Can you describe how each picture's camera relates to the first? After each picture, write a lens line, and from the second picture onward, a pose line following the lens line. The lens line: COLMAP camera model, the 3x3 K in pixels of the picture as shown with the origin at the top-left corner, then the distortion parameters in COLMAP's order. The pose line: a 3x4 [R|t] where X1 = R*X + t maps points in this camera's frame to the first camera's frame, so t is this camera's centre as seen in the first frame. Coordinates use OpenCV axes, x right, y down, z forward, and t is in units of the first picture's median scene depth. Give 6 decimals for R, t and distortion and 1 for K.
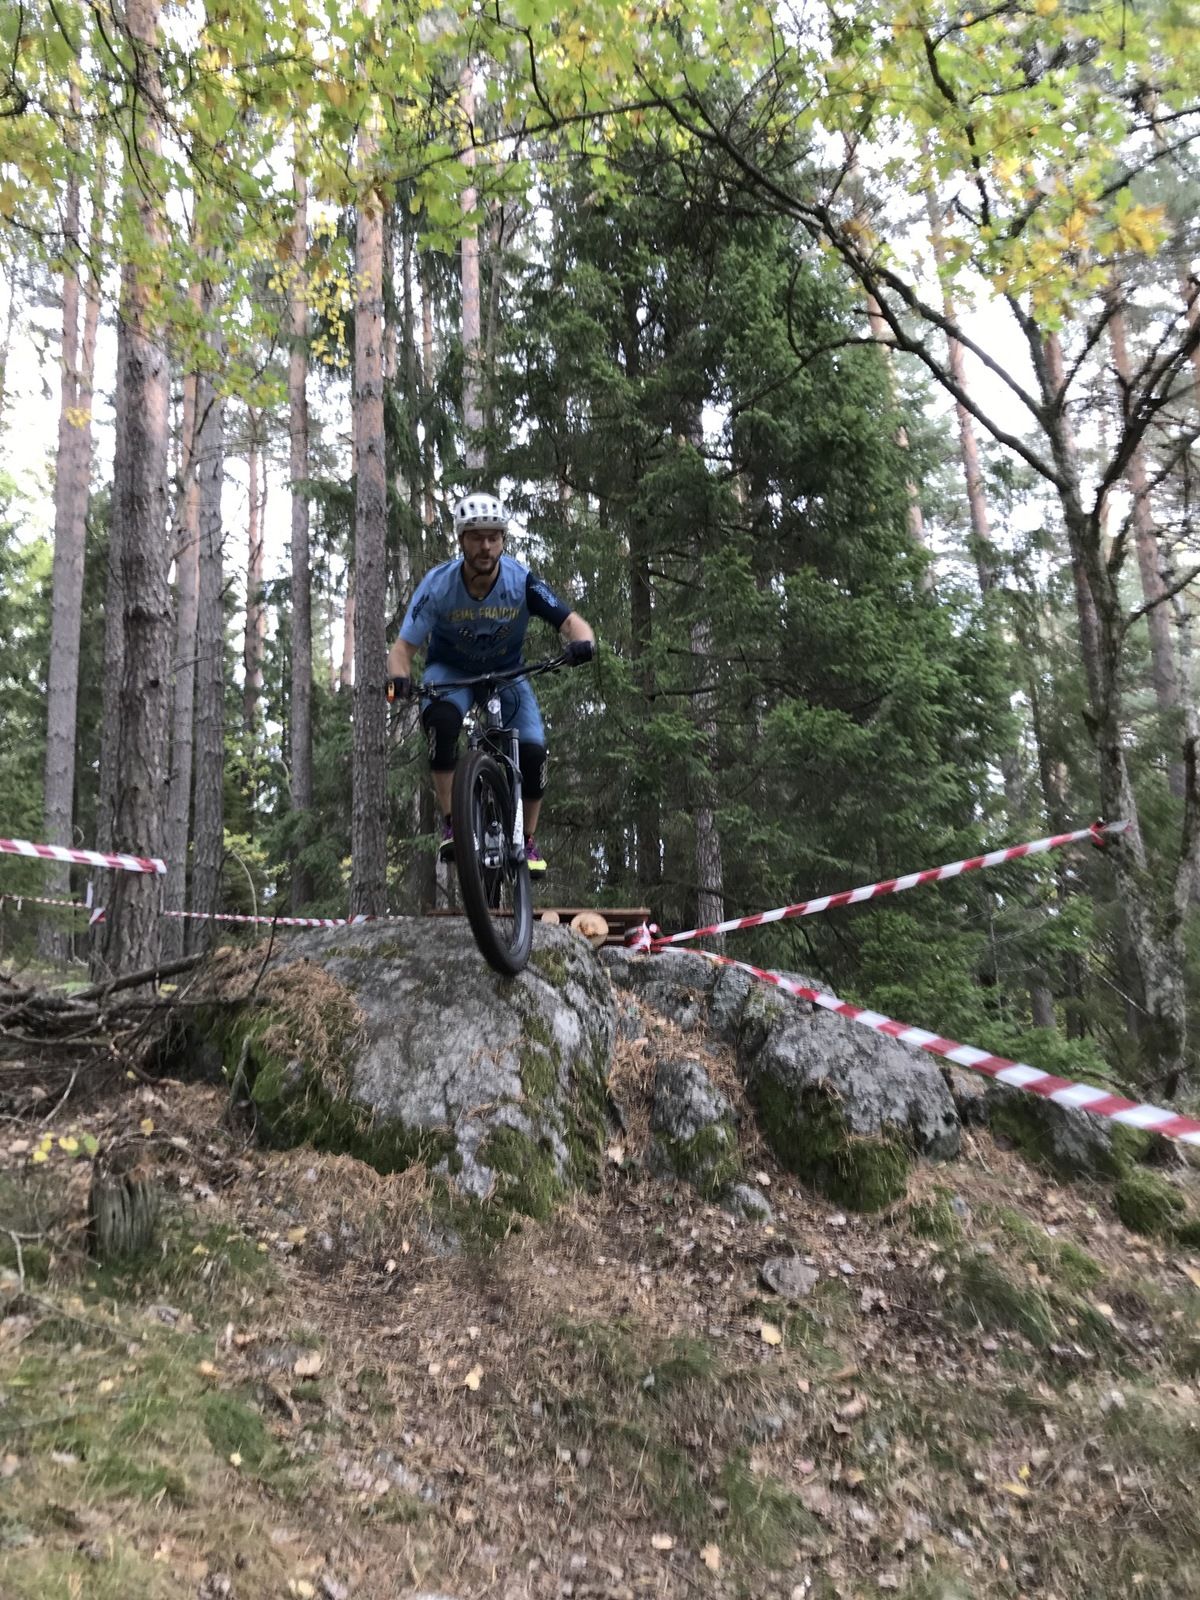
lens RADIAL K [[1301.1, 0, 598.8], [0, 1301.1, 798.5], [0, 0, 1]] dist [0.032605, -0.011857]
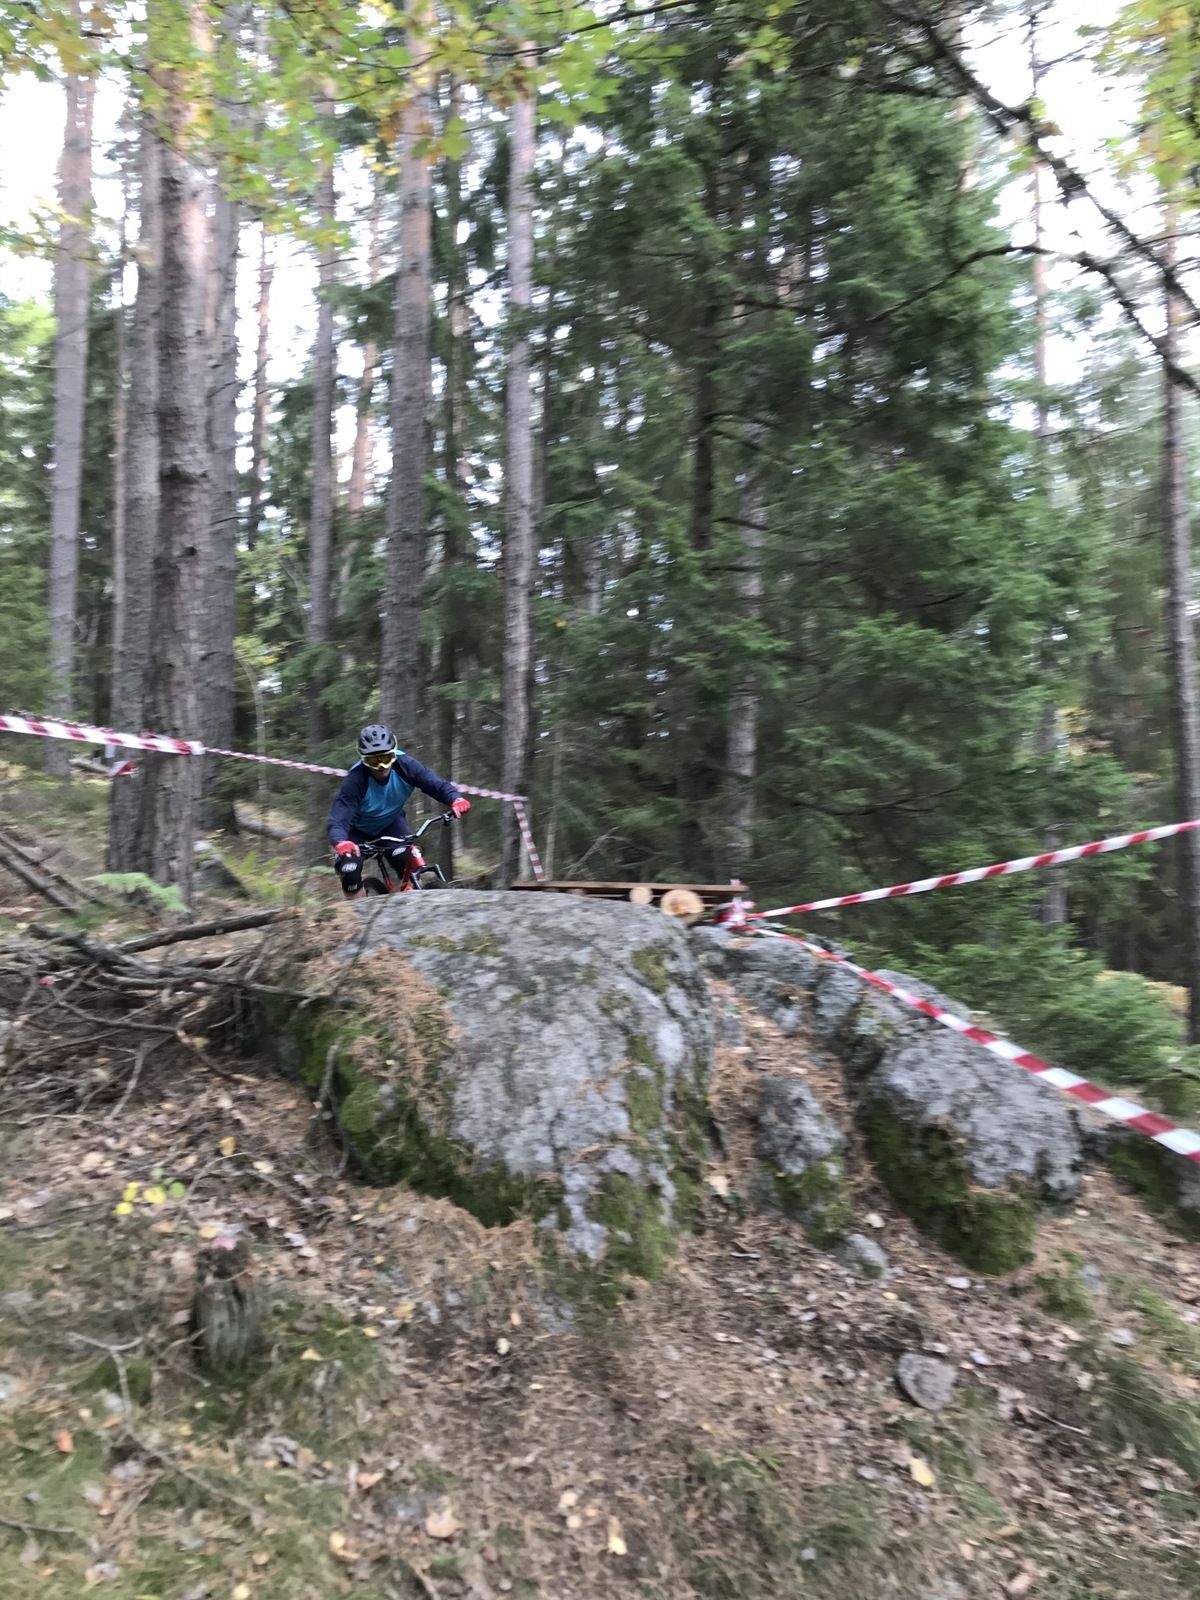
lens RADIAL K [[1301.1, 0, 603.6], [0, 1301.1, 800.6], [0, 0, 1]] dist [0.032605, -0.011857]
pose [[0.998372, 0.055843, 0.011576, -0.102205], [-0.056955, 0.986728, 0.152067, -0.147643], [-0.002931, -0.152478, 0.988302, 0.116446]]
